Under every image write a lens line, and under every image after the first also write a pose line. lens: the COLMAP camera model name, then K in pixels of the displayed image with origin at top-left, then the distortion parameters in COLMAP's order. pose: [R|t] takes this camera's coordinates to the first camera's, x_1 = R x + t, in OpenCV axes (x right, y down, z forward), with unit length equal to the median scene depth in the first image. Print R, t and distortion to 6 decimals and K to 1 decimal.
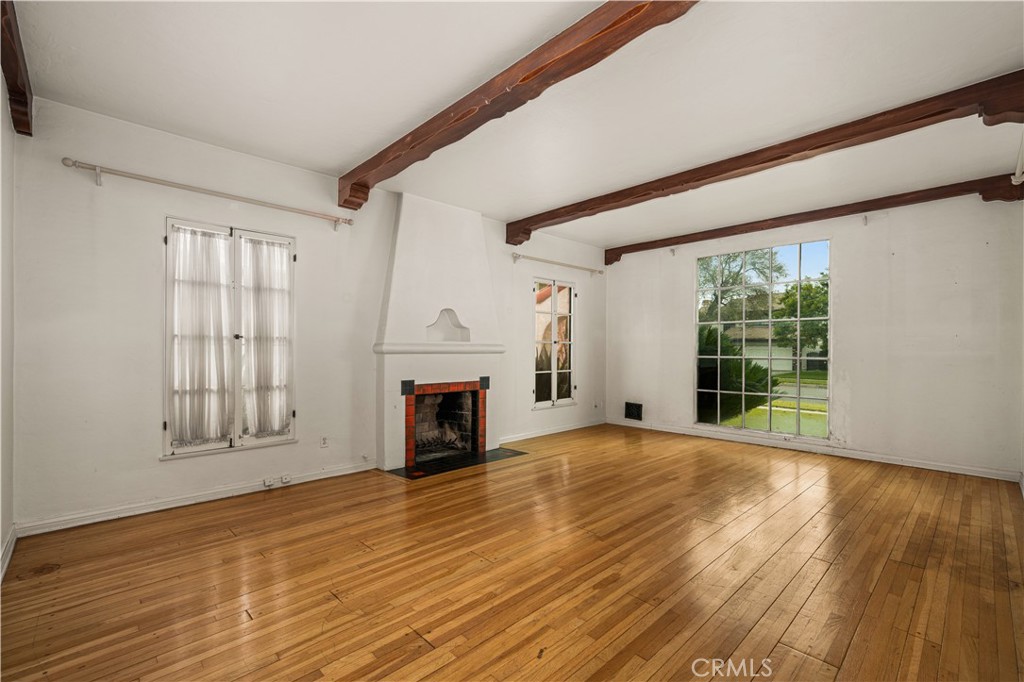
lens RADIAL K [[445.3, 0, 515.3], [0, 445.3, 345.6], [0, 0, 1]] dist [-0.000631, -0.000116]
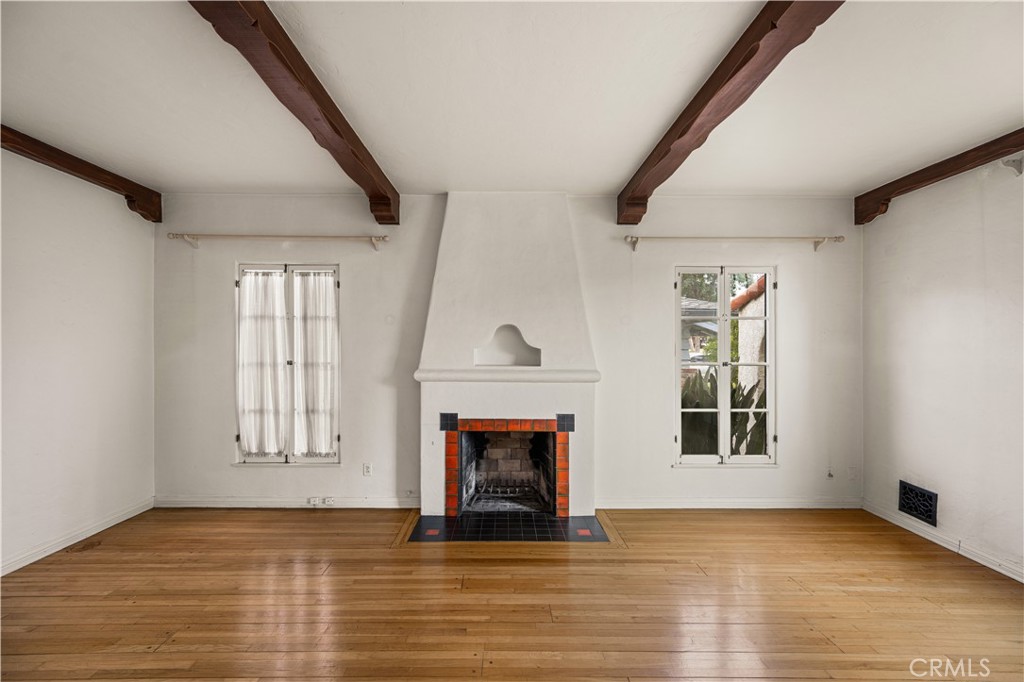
lens RADIAL K [[396.6, 0, 510.6], [0, 396.6, 347.9], [0, 0, 1]] dist [-0.001782, -0.000169]
pose [[0.727352, -0.003057, -0.686258, 0.308767], [0.003359, 0.999994, -0.000894, -0.038169], [0.686256, -0.001655, 0.727358, 0.462970]]
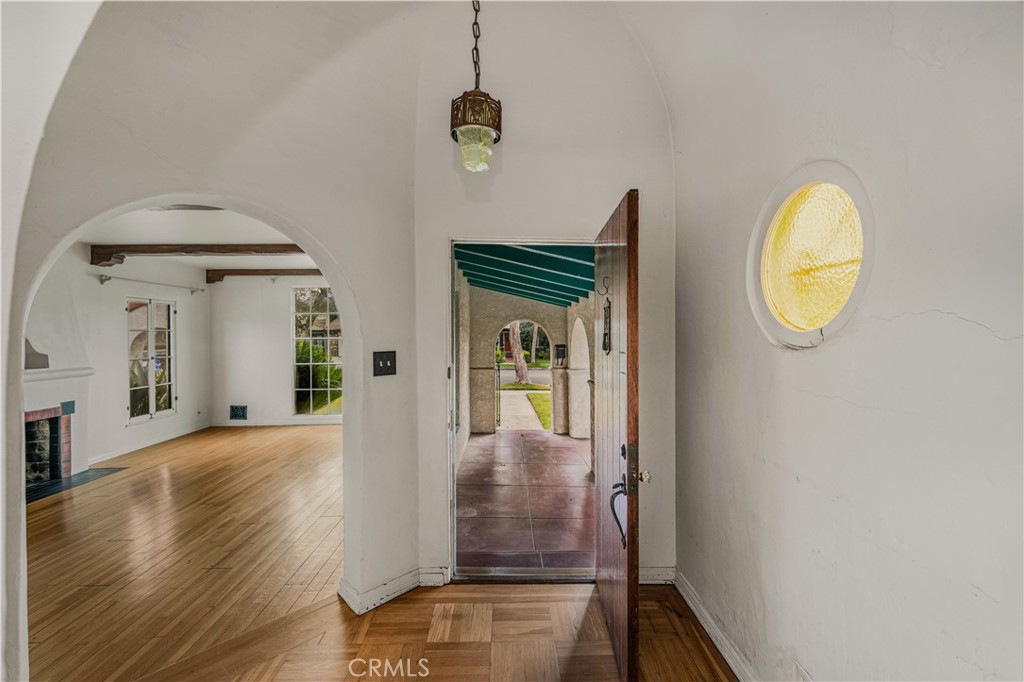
lens RADIAL K [[431.5, 0, 513.0], [0, 431.5, 338.5], [0, 0, 1]] dist [0.000322, -0.000025]
pose [[0.671800, -0.017292, 0.740530, -0.111882], [0.005413, 0.999815, 0.018436, -0.082660], [-0.740712, -0.008376, 0.671770, -0.379007]]
